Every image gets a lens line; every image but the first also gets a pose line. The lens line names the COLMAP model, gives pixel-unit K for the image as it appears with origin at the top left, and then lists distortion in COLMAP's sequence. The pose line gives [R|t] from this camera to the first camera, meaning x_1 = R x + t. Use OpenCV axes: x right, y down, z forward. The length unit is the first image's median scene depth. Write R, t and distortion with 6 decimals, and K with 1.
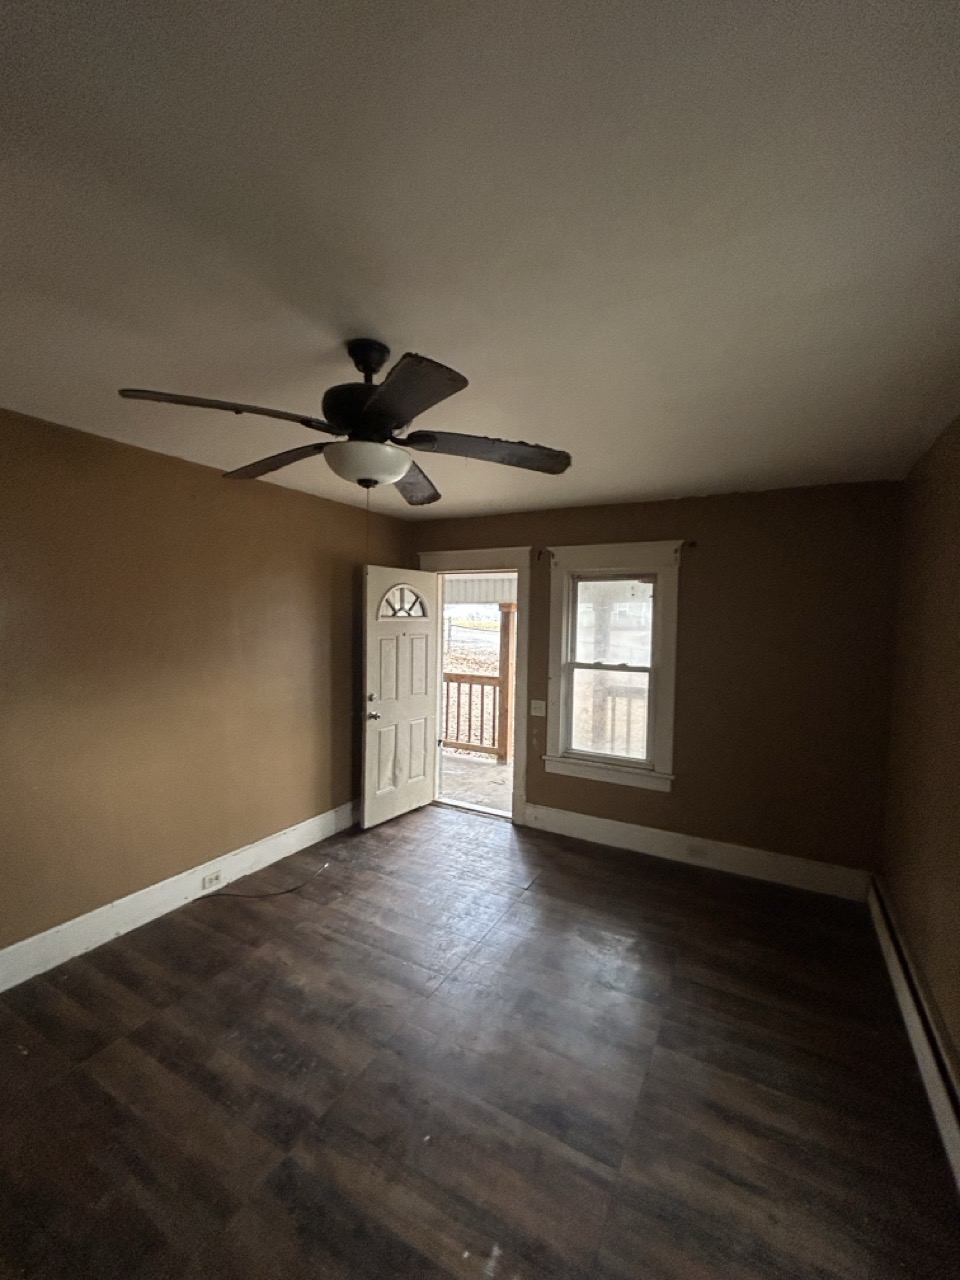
lens RADIAL K [[516.5, 0, 480.0], [0, 516.5, 640.0], [0, 0, 1]] dist [-0.002425, -0.000025]
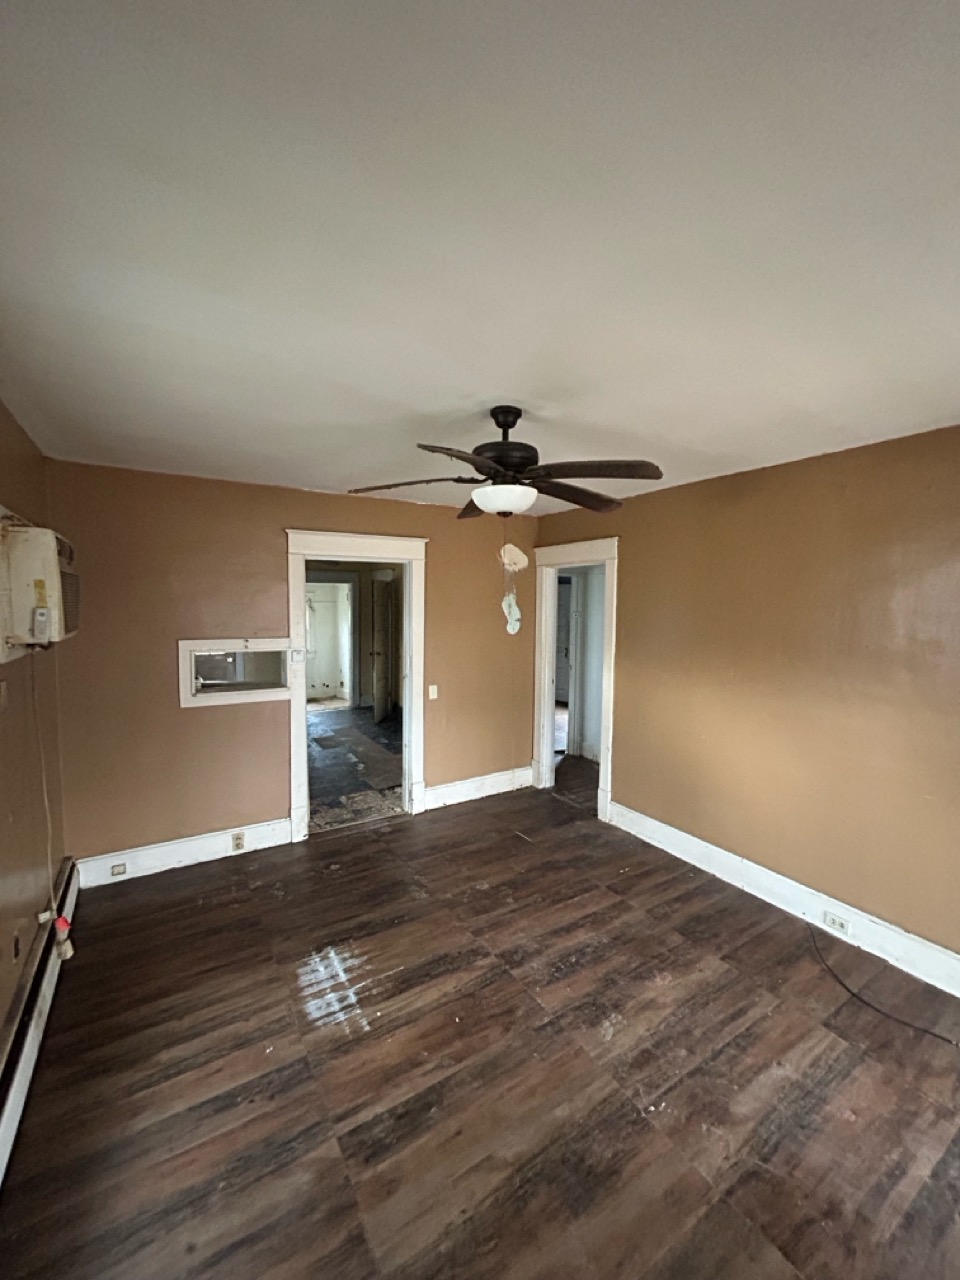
lens RADIAL K [[520.3, 0, 483.9], [0, 520.3, 636.7], [0, 0, 1]] dist [0.002084, -0.000221]
pose [[-0.482249, 0.032667, -0.875425, 0.825544], [-0.053324, 0.996357, 0.066554, -0.068188], [0.874410, 0.078777, -0.478750, 1.362983]]
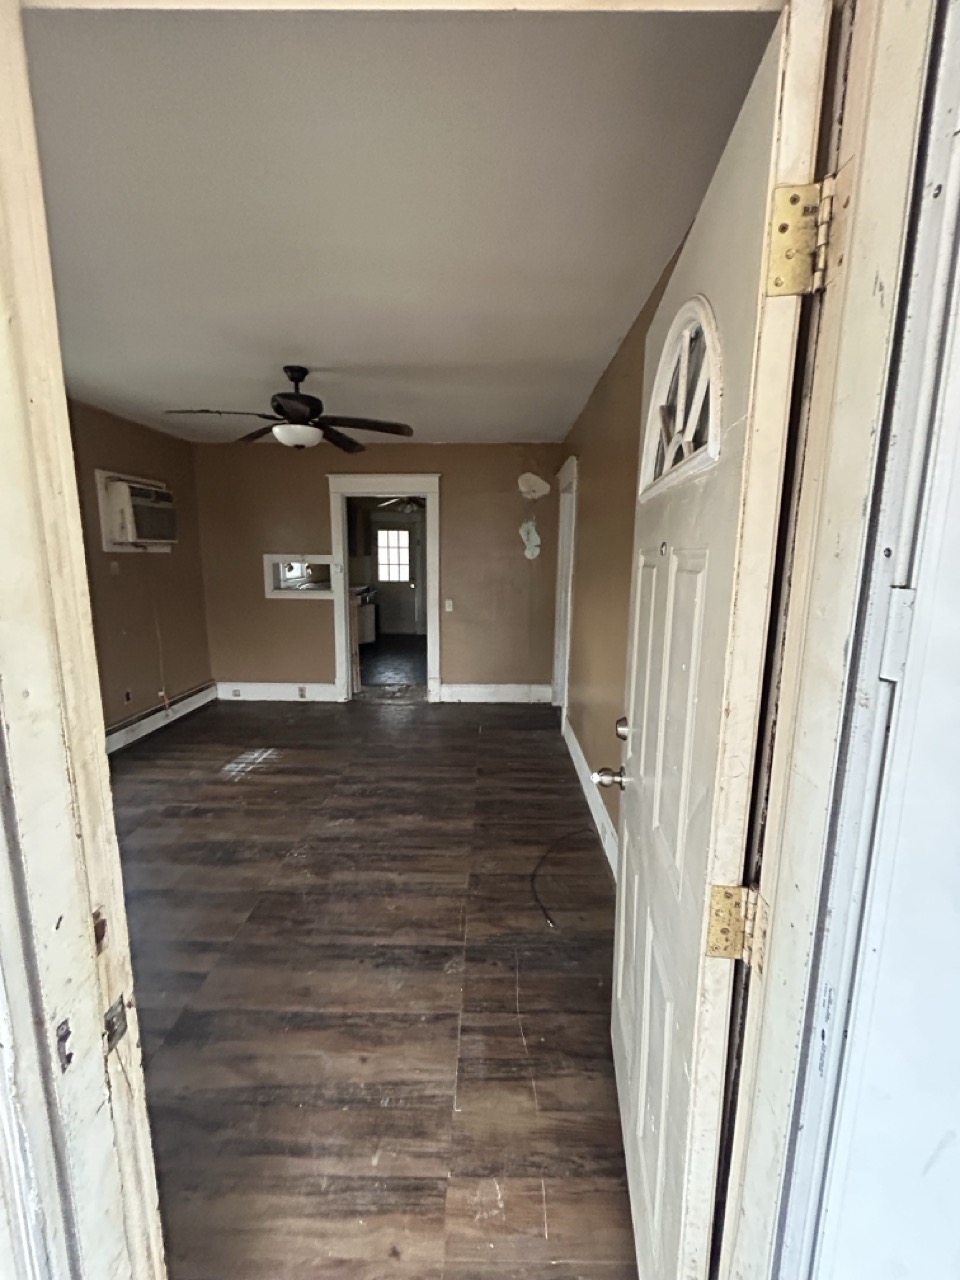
lens RADIAL K [[521.0, 0, 483.6], [0, 521.0, 637.1], [0, 0, 1]] dist [-0.003119, 0.002381]
pose [[-0.883776, 0.049316, -0.465304, 0.078088], [-0.044639, 0.981008, 0.188759, -0.024120], [0.465776, 0.187591, -0.864790, 2.530876]]
